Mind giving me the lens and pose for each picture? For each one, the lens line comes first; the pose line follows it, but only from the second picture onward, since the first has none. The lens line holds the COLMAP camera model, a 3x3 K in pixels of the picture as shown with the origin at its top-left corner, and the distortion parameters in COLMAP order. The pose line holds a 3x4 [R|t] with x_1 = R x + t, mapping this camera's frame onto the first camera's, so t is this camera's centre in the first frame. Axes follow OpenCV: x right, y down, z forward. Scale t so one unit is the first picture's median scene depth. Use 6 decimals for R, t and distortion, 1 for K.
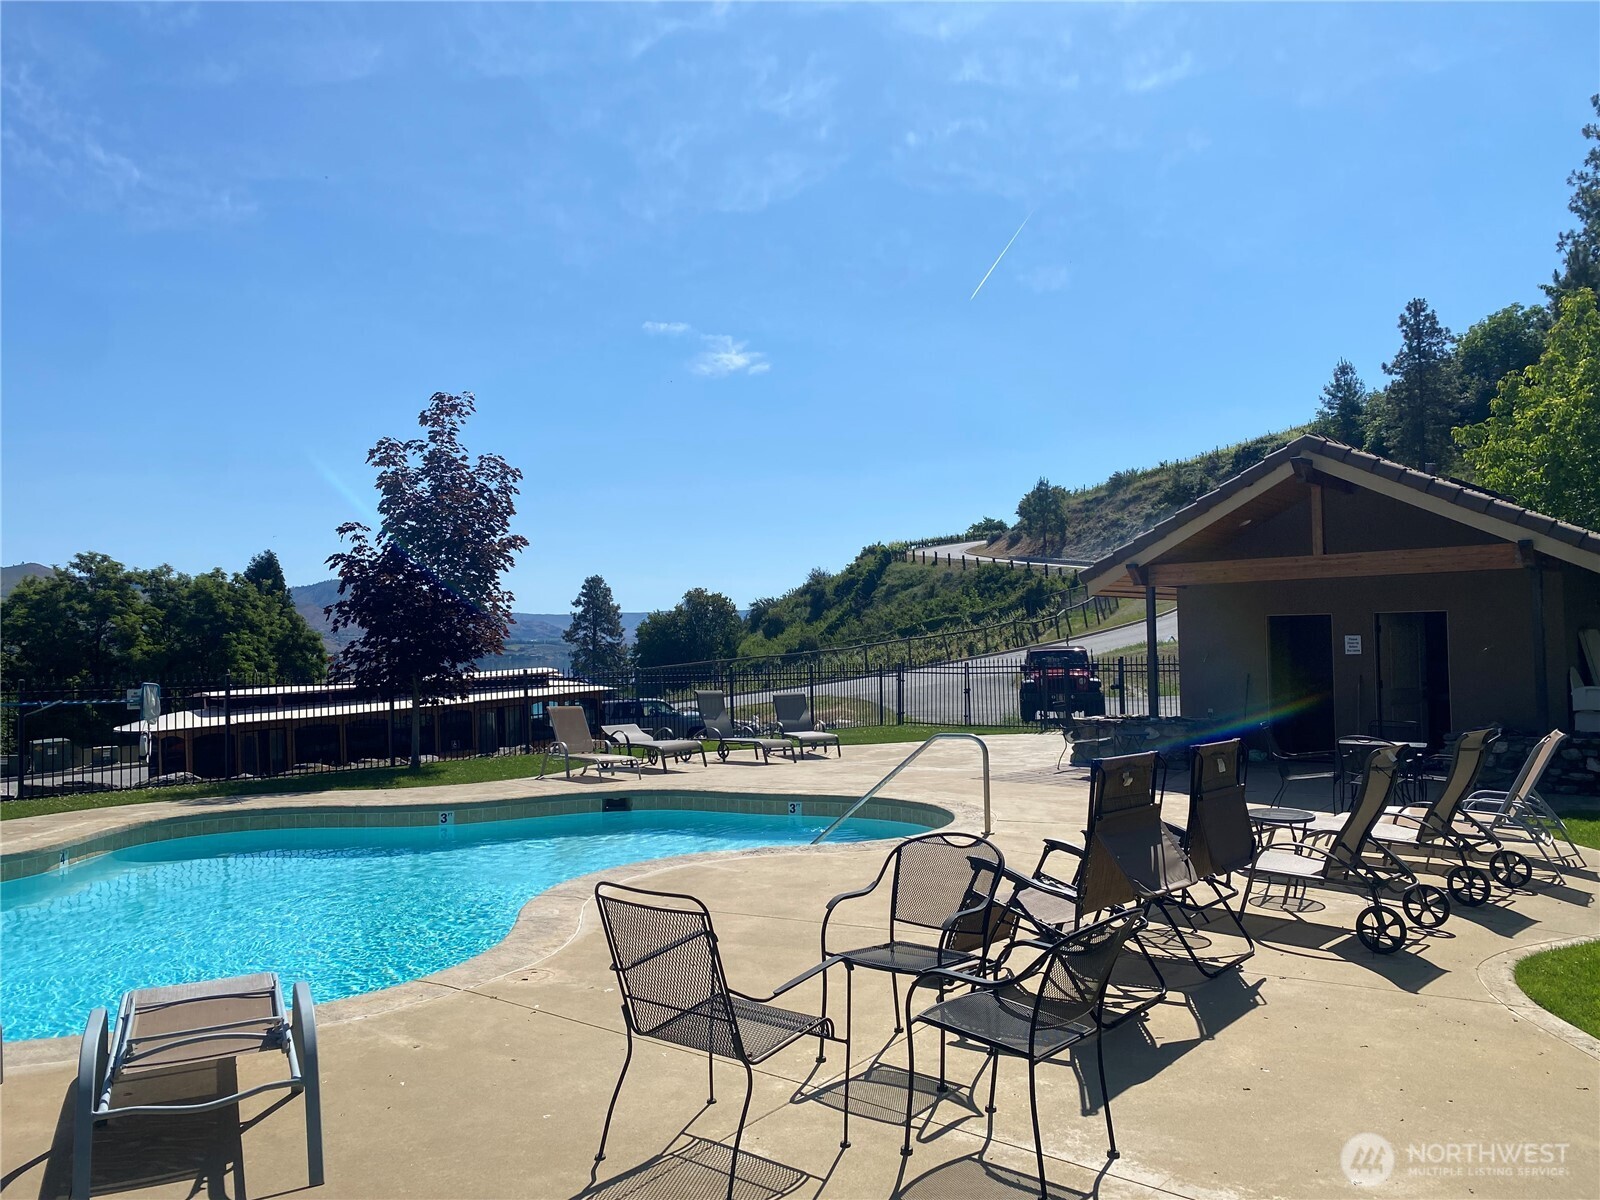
lens RADIAL K [[1278.9, 0, 800.7], [0, 1278.9, 680.1], [0, 0, 1]] dist [-0.005325, -0.005966]
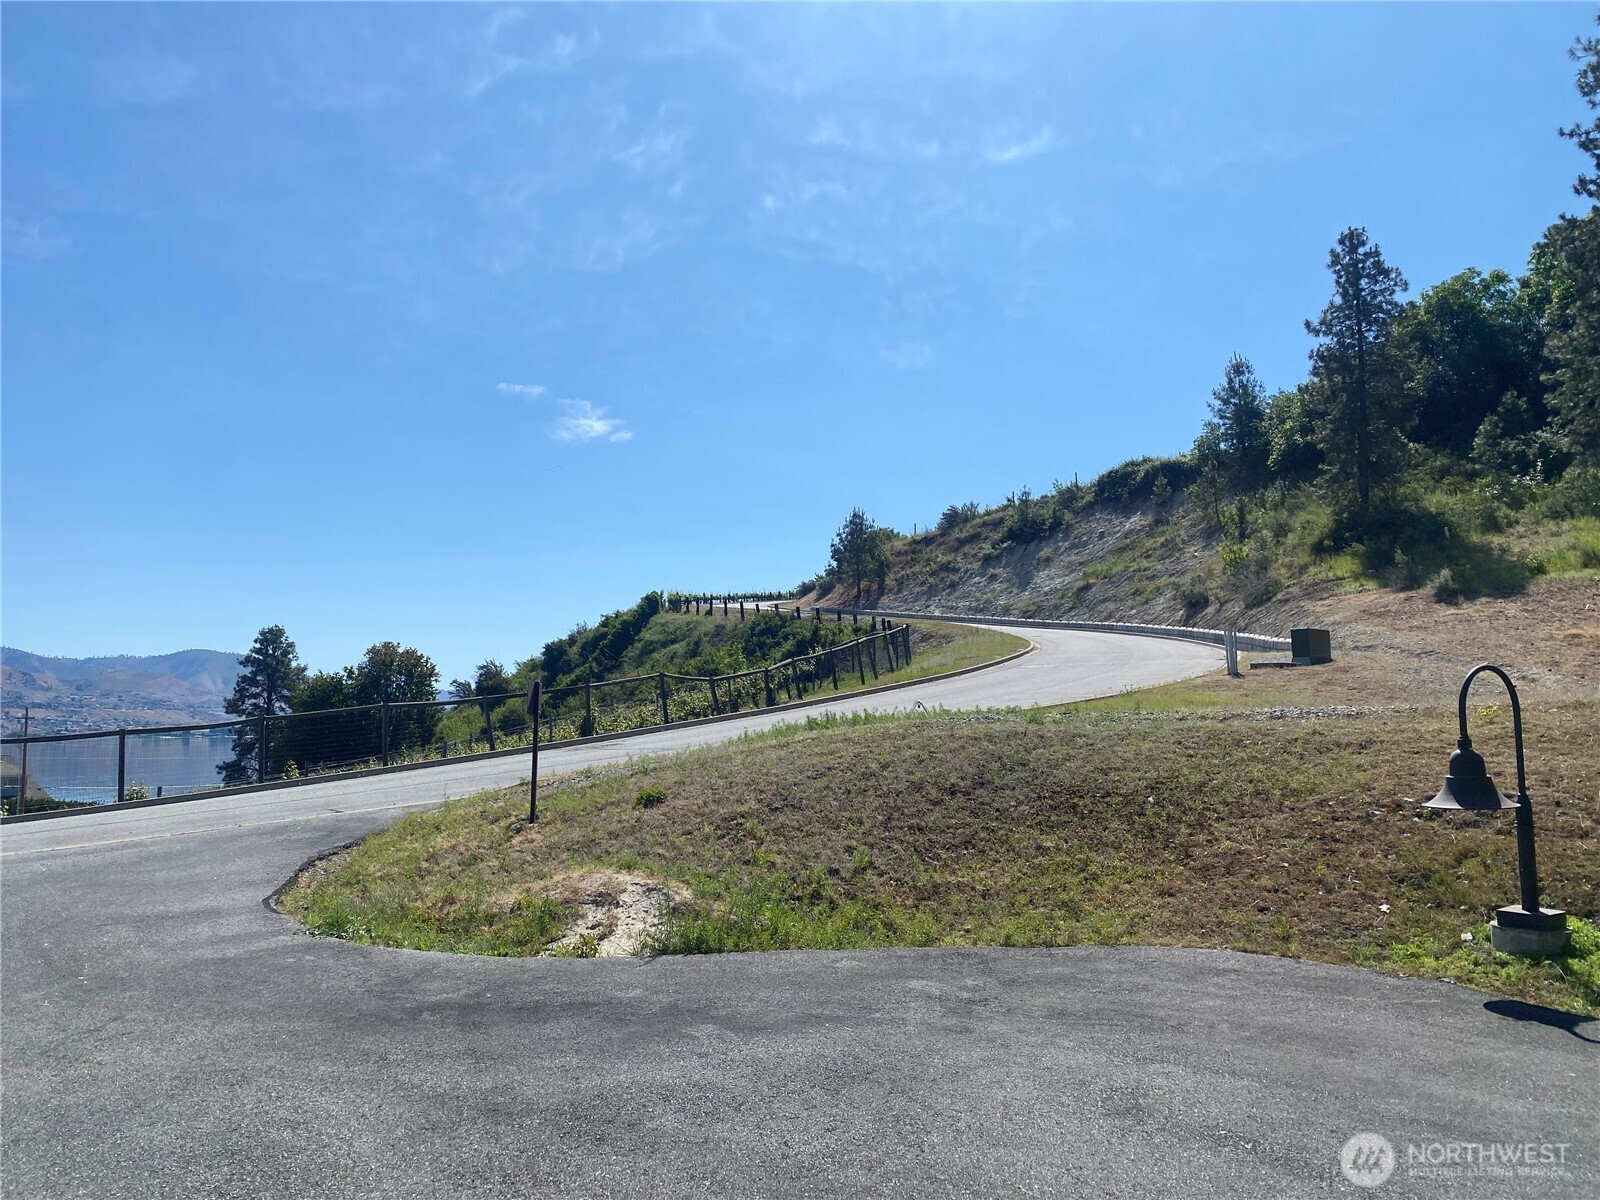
lens RADIAL K [[1206.0, 0, 800.0], [0, 1206.0, 600.0], [0, 0, 1]] dist [0.072118, -0.064492]
pose [[0.996496, 0.020632, 0.081061, 0.089336], [-0.010107, 0.991702, -0.128158, -0.007723], [-0.083033, 0.126889, 0.988435, 0.260251]]
